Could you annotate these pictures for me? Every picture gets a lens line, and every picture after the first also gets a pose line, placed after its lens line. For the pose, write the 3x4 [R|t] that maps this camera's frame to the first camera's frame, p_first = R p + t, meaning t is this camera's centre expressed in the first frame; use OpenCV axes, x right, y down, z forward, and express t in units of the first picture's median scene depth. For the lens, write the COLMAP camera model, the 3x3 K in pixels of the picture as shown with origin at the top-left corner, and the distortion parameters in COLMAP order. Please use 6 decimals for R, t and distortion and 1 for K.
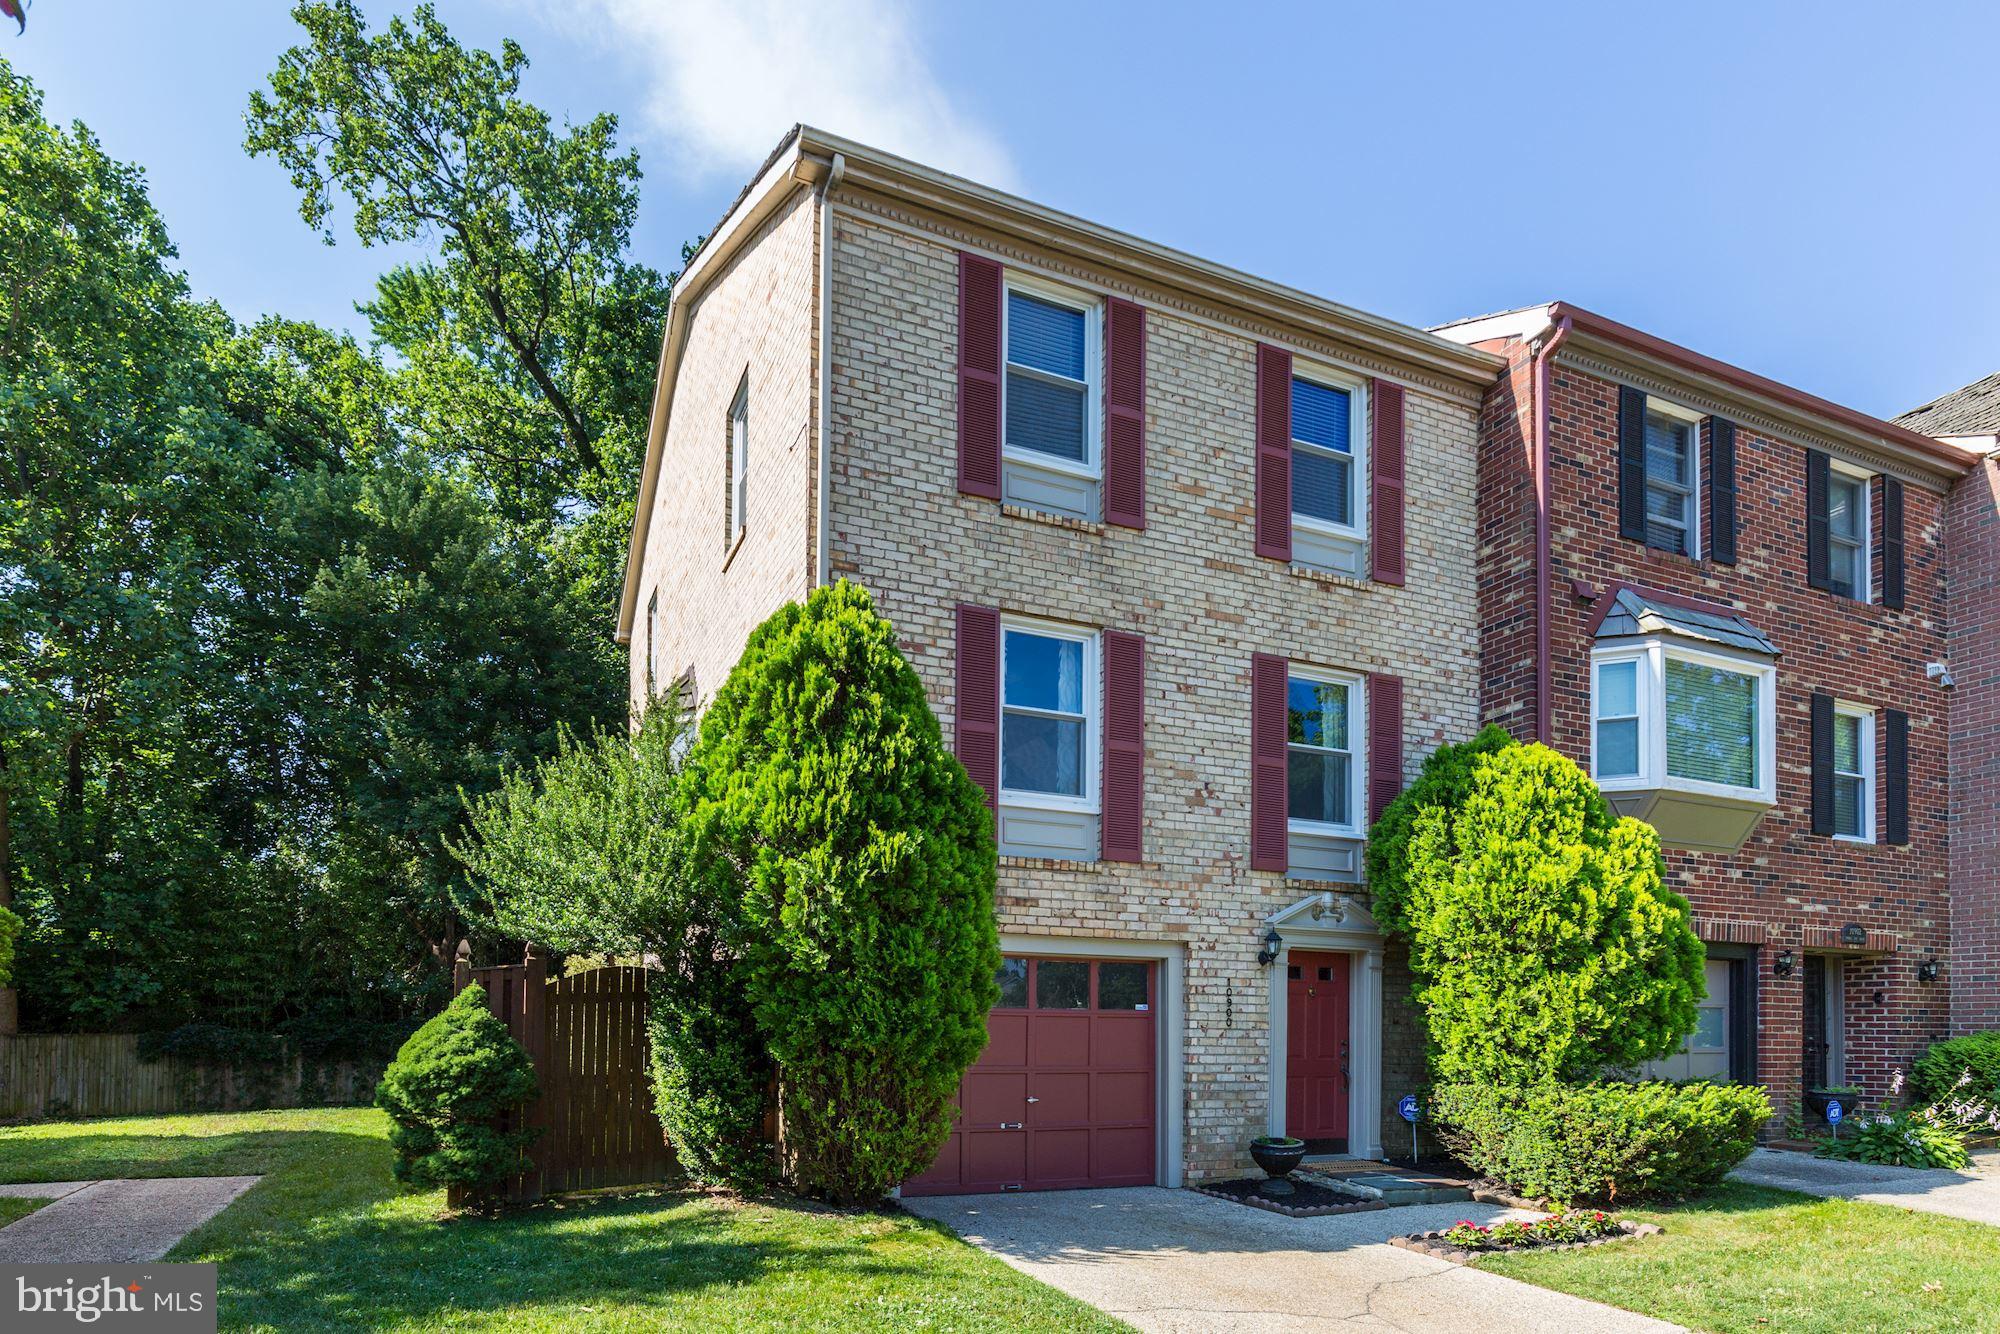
lens RADIAL K [[1027.5, 0, 999.7], [0, 1027.5, 766.6], [0, 0, 1]] dist [-0.013396, -0.000085]
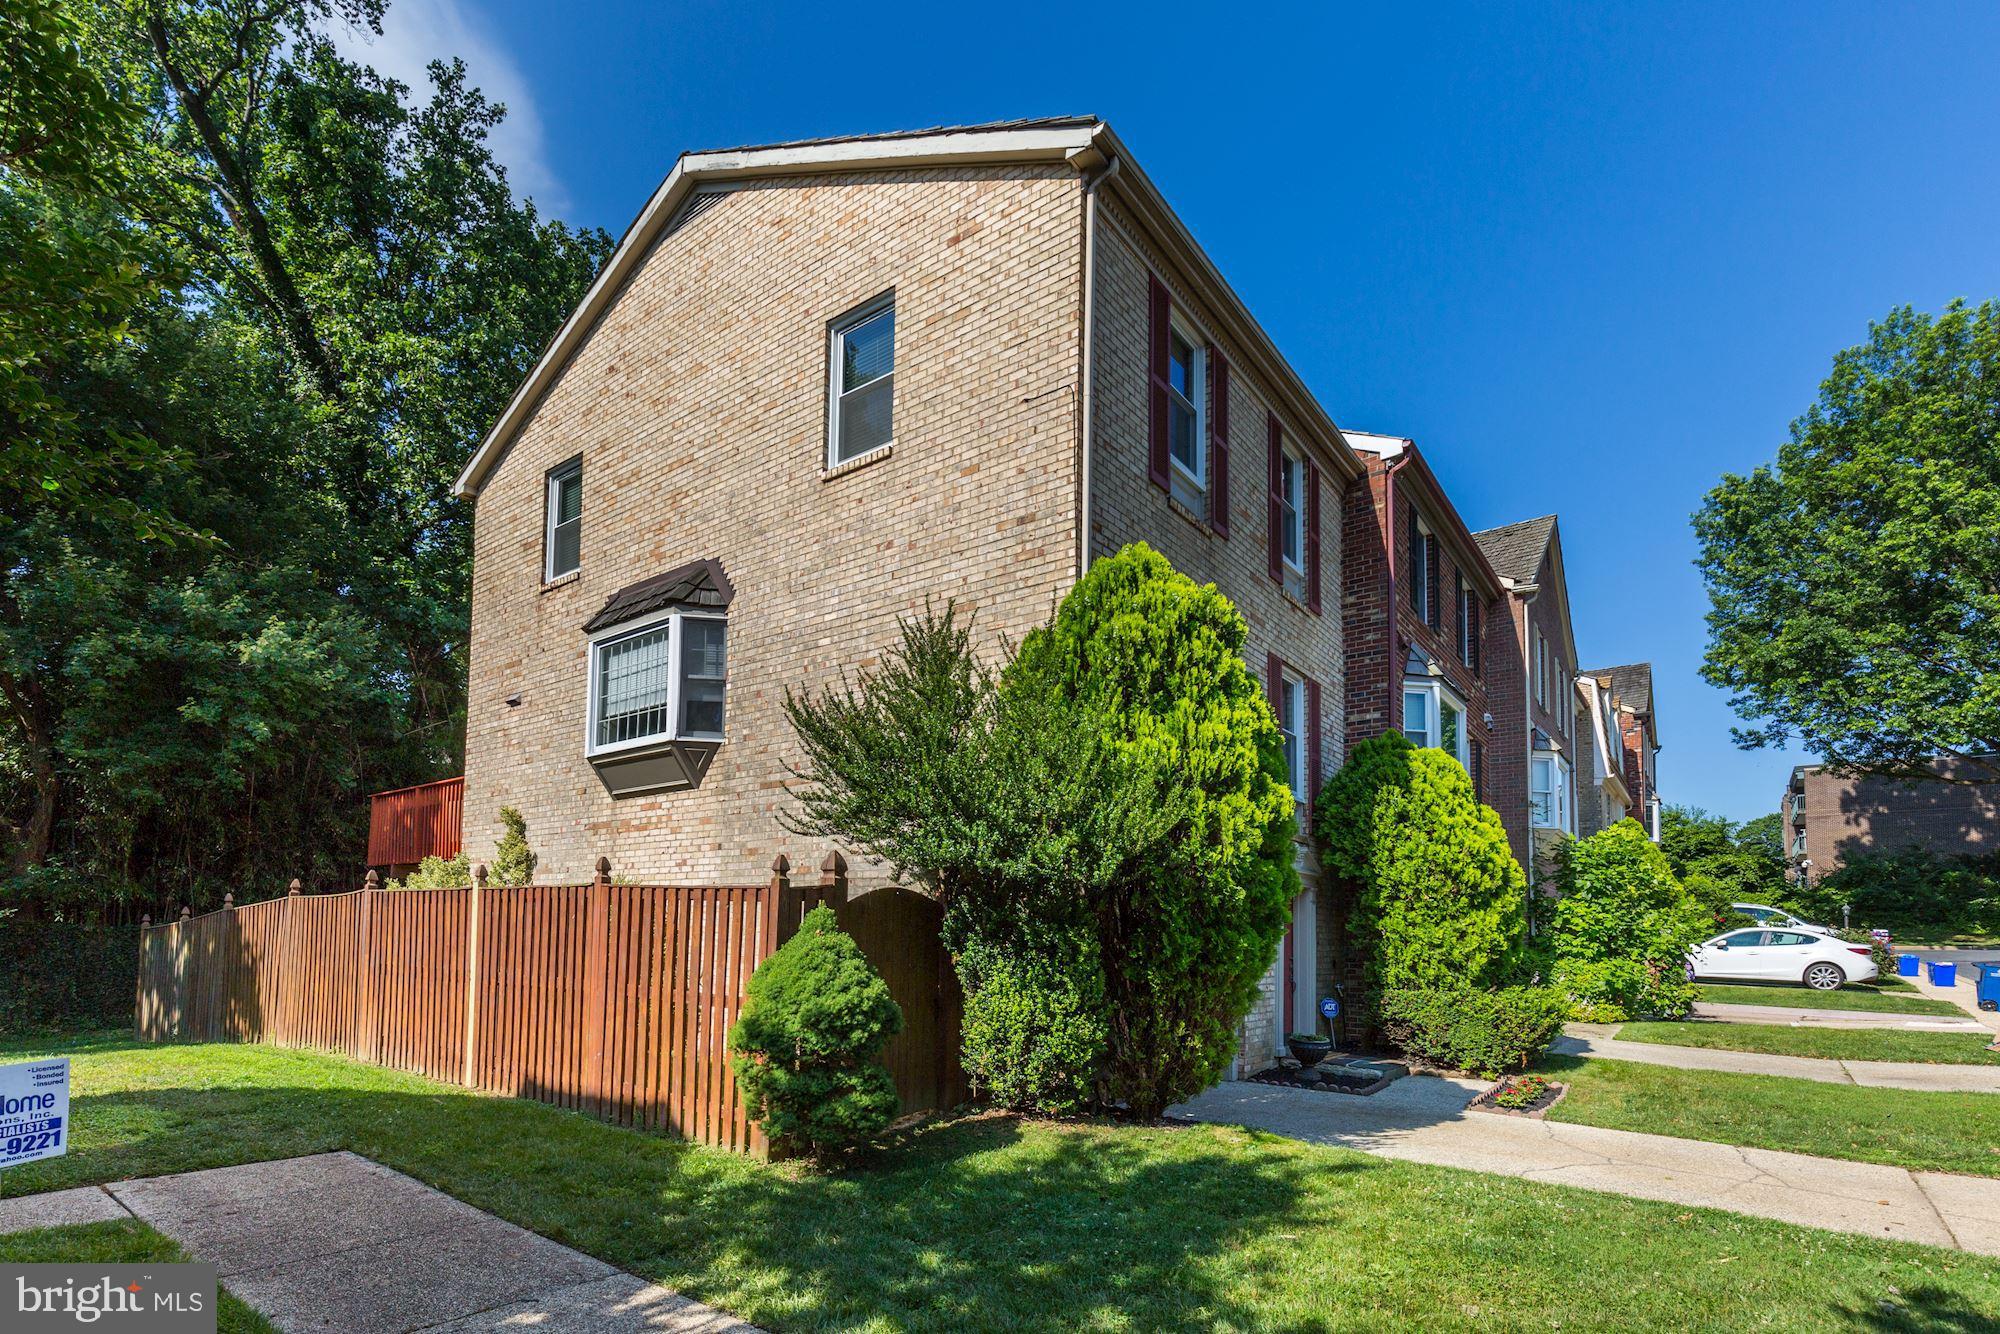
lens RADIAL K [[909.3, 0, 1006.1], [0, 909.3, 676.1], [0, 0, 1]] dist [-0.017302, 0.004688]
pose [[0.867013, 0.142352, 0.477520, -0.643146], [-0.130078, 0.989754, -0.058877, 0.032411], [-0.481008, -0.011068, 0.876646, 0.186646]]
